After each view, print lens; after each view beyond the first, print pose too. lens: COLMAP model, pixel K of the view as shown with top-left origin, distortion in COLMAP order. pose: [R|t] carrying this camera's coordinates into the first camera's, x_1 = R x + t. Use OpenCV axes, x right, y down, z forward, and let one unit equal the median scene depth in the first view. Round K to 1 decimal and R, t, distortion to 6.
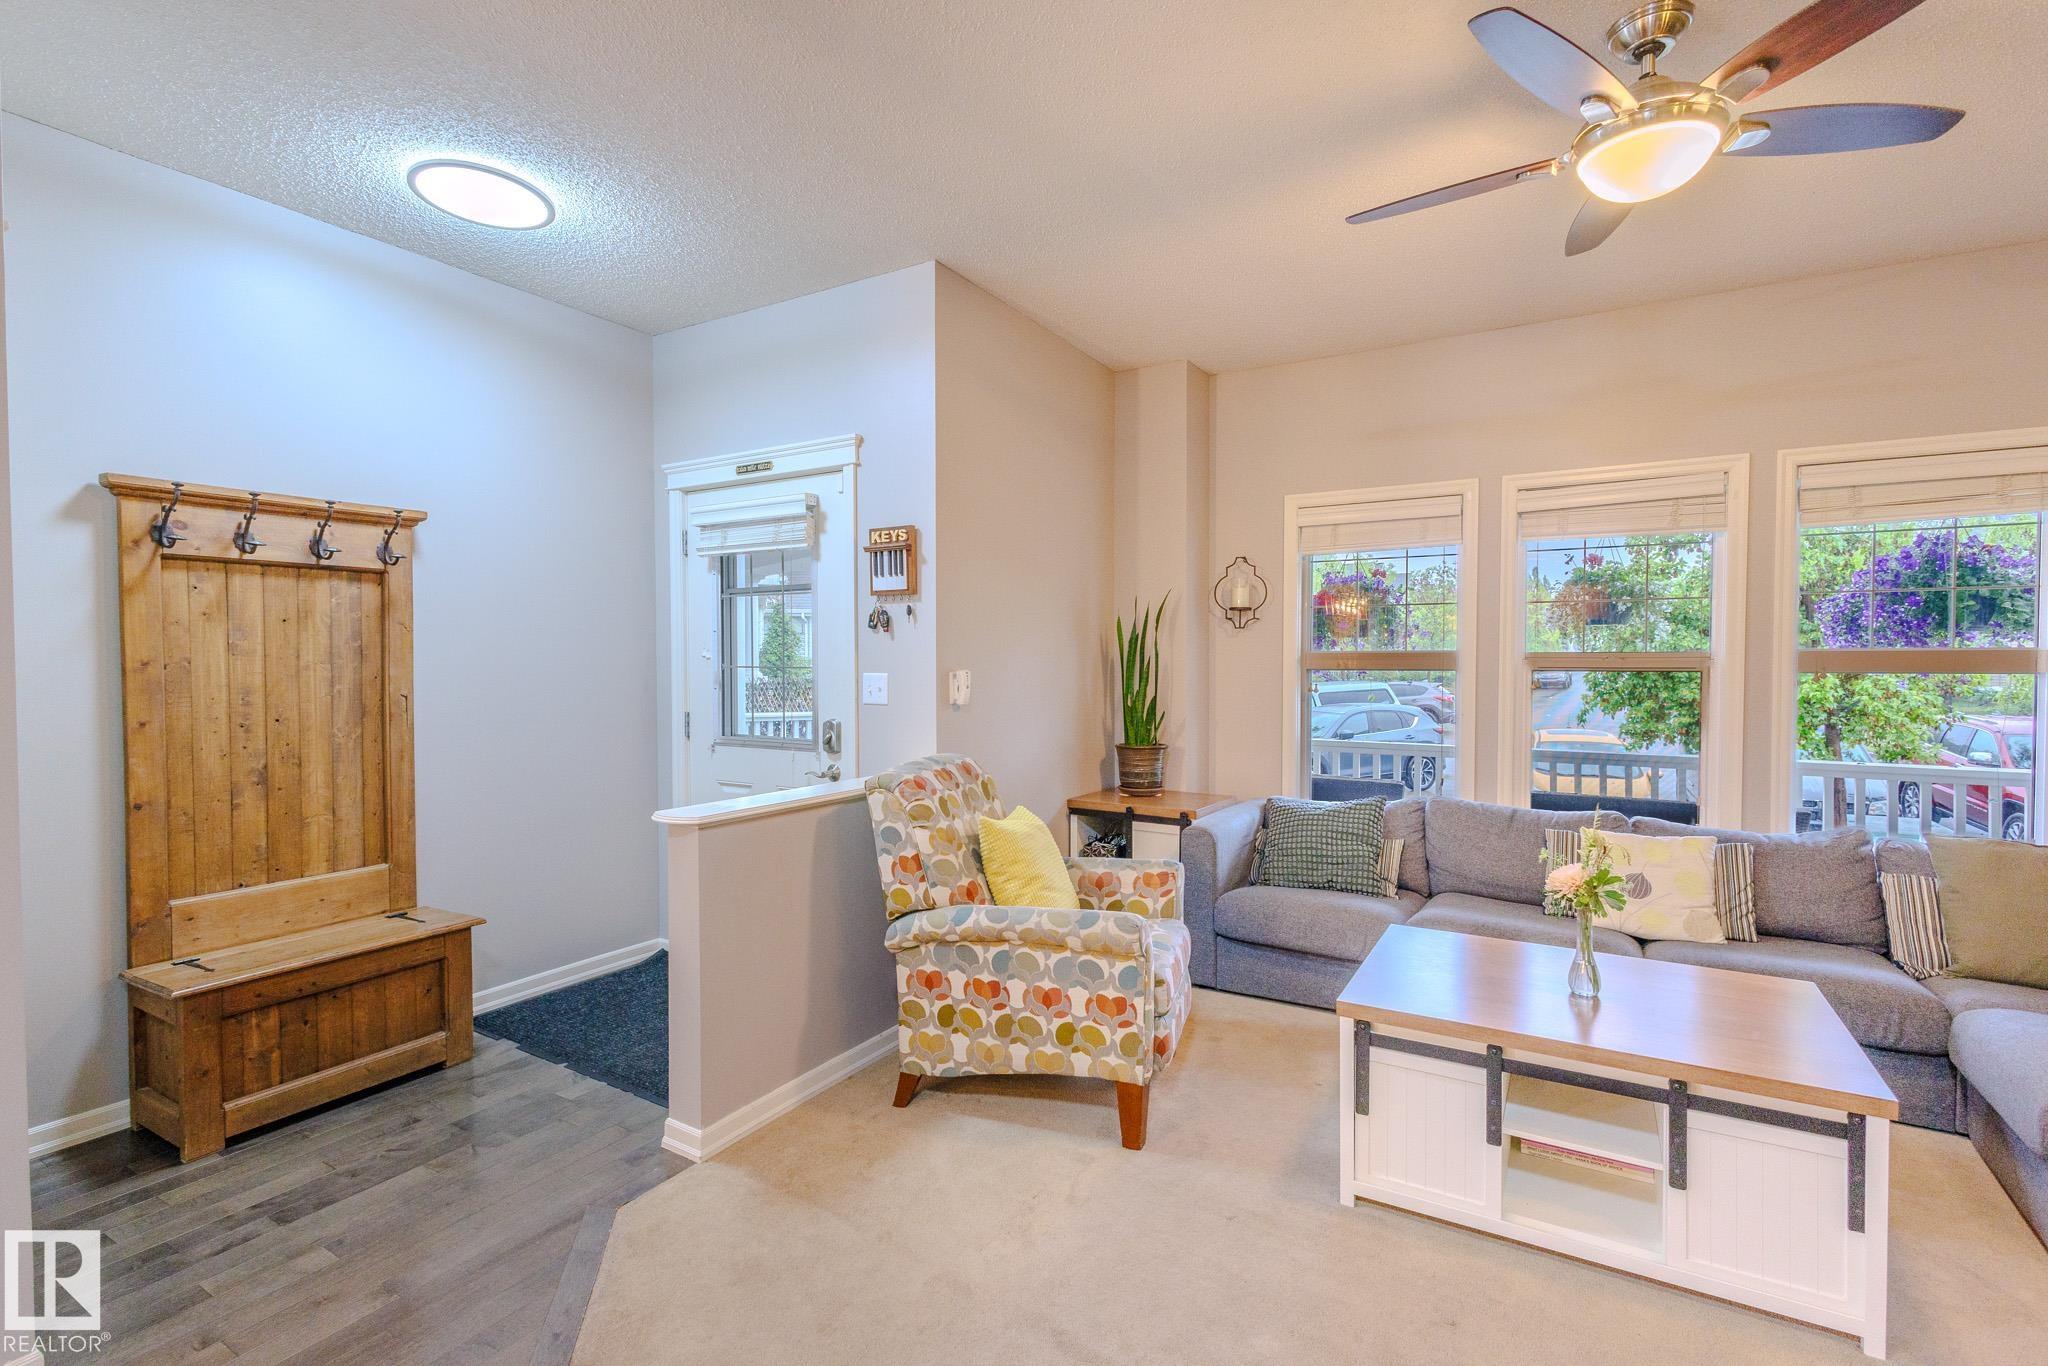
lens RADIAL K [[943.0, 0, 1003.9], [0, 943.0, 683.4], [0, 0, 1]] dist [-0.001191, -0.000629]
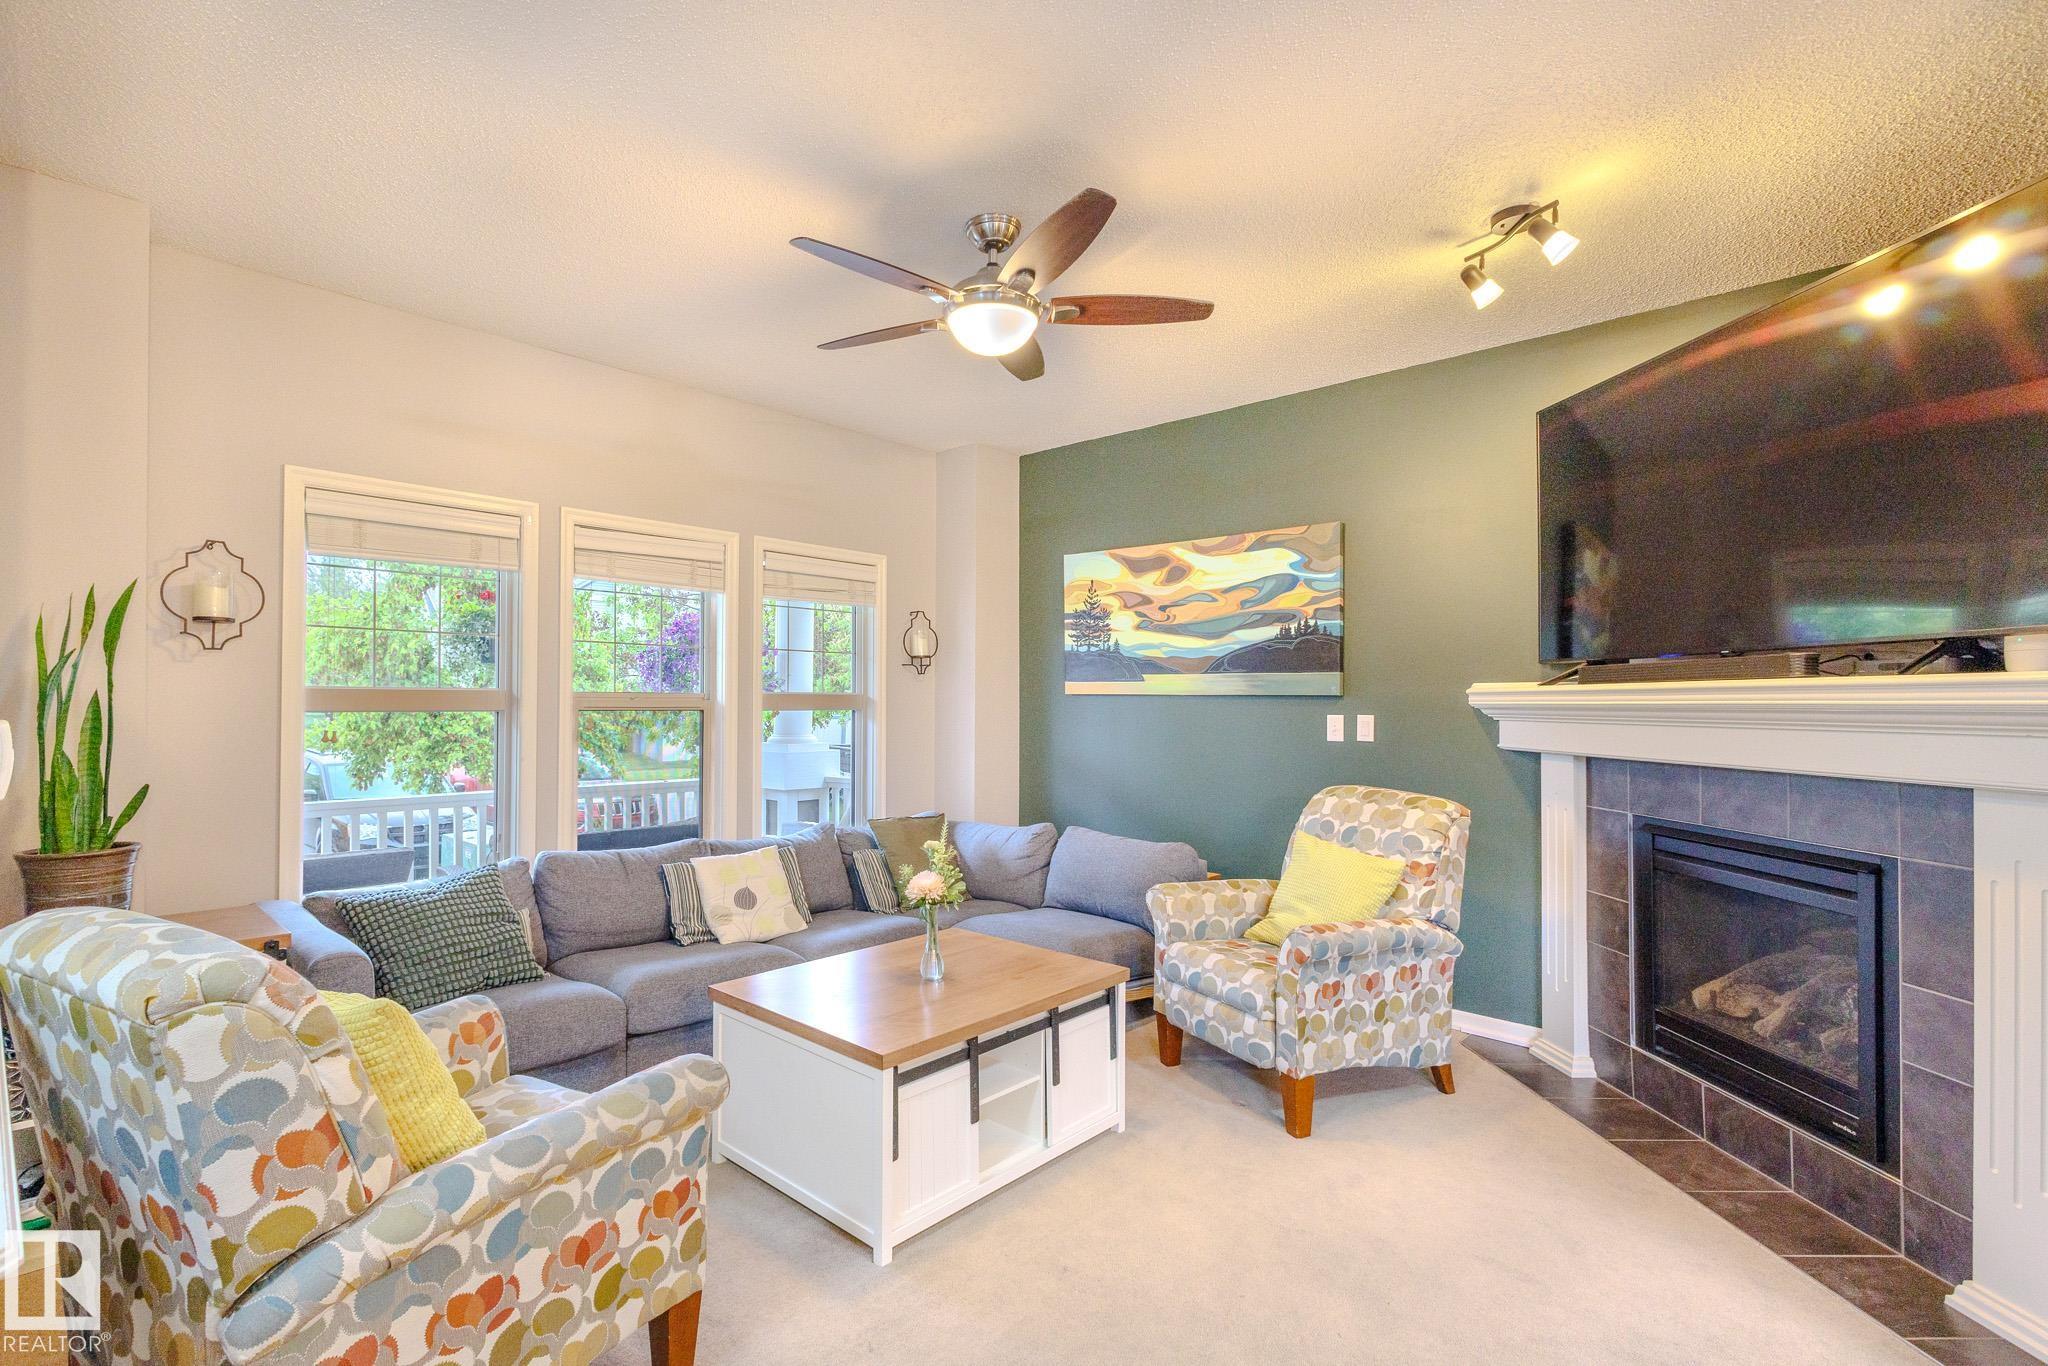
lens RADIAL K [[943.0, 0, 1007.3], [0, 943.0, 689.2], [0, 0, 1]] dist [-0.001191, -0.000629]
pose [[0.202148, 0.013523, 0.979262, -0.487298], [0.017127, 0.999703, -0.017341, -0.016742], [-0.979205, 0.020278, 0.201856, 0.571799]]
